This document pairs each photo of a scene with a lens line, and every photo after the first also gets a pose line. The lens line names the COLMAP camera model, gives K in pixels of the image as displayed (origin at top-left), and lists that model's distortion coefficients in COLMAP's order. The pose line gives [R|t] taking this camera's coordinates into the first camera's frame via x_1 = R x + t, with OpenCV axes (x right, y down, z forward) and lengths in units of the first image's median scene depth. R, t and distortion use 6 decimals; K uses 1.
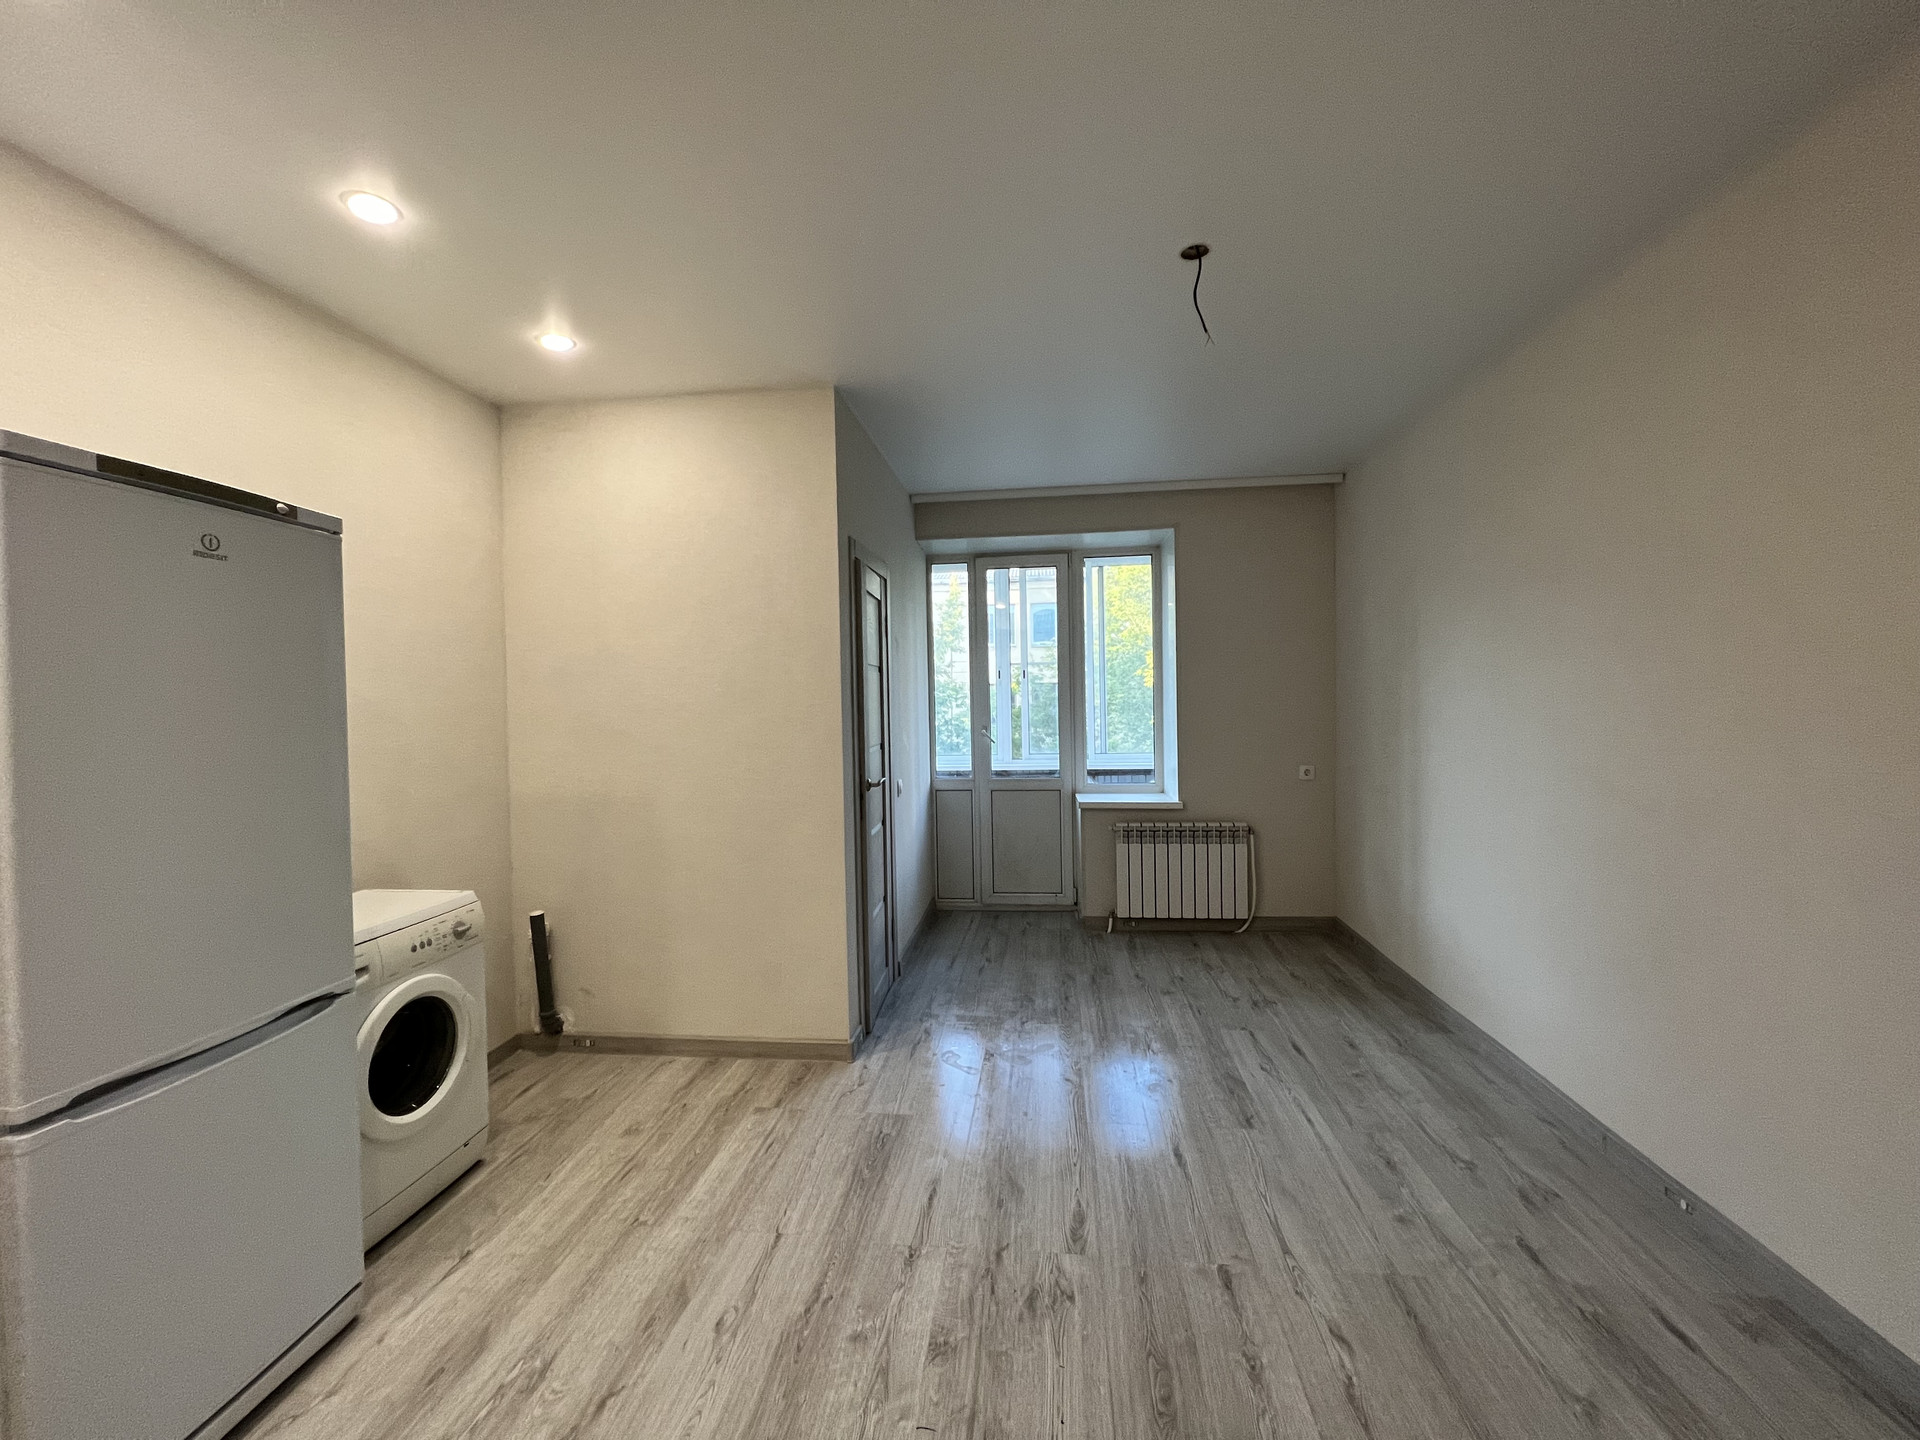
lens RADIAL K [[769.3, 0, 963.1], [0, 769.3, 713.7], [0, 0, 1]] dist [0.000812, 0.000266]
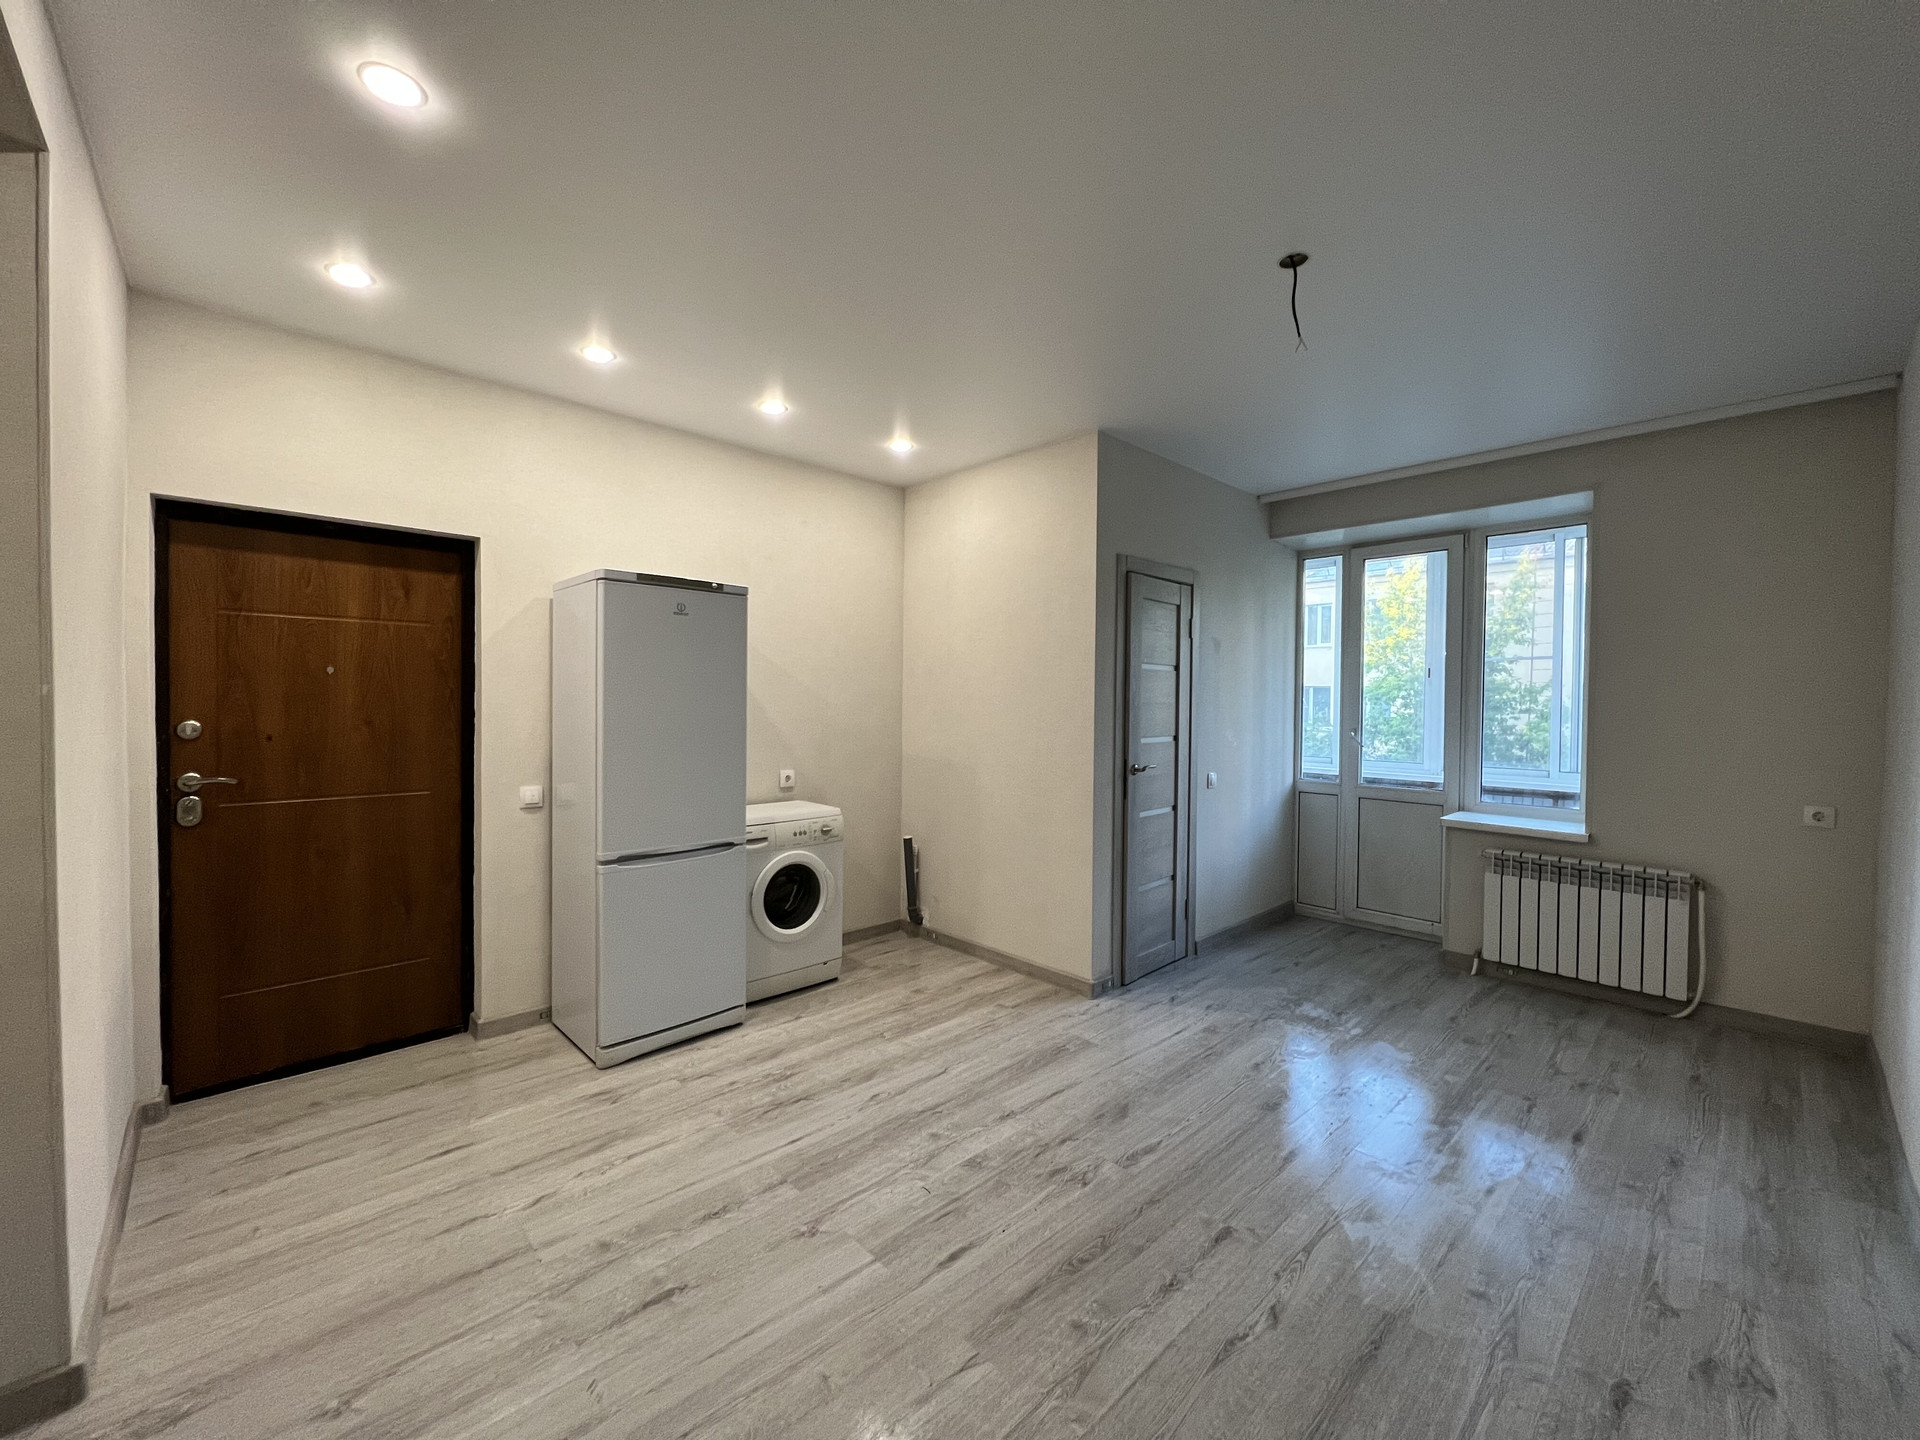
lens RADIAL K [[768.2, 0, 962.3], [0, 768.2, 715.6], [0, 0, 1]] dist [0.002085, -0.000097]
pose [[0.764766, 0.039965, -0.643067, 0.557003], [-0.035755, 0.999169, 0.019575, -0.000859], [0.643315, 0.008023, 0.765560, -0.049051]]
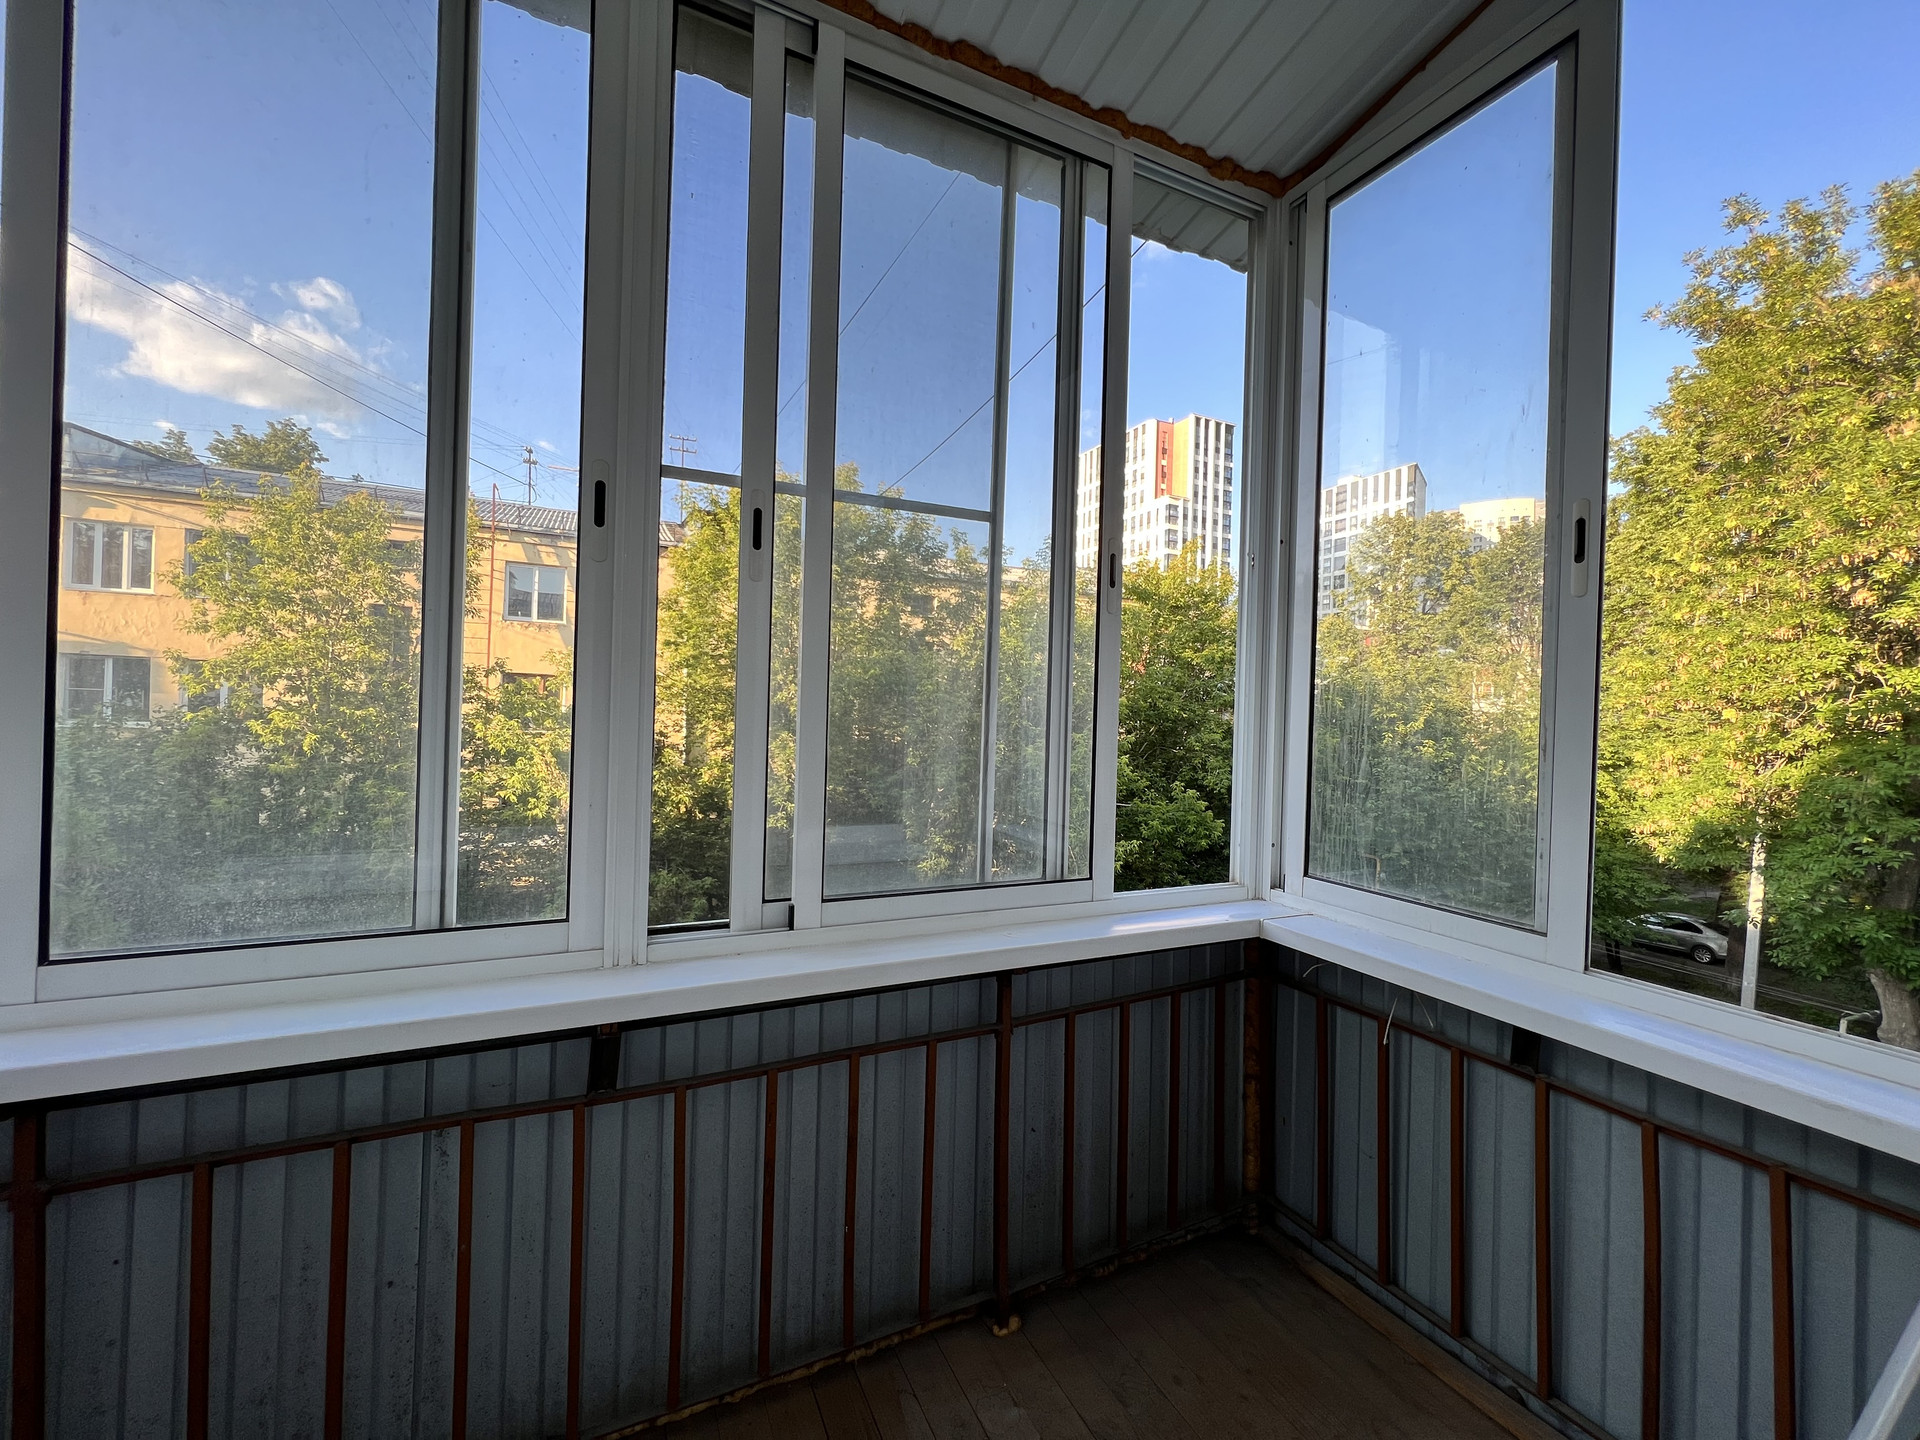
lens RADIAL K [[769.3, 0, 957.0], [0, 769.3, 710.6], [0, 0, 1]] dist [0.000812, 0.000266]
pose [[0.852136, 0.044262, 0.521446, 0.111869], [-0.034944, 0.999005, -0.027694, 0.015989], [-0.522153, 0.005378, 0.852835, 1.961382]]
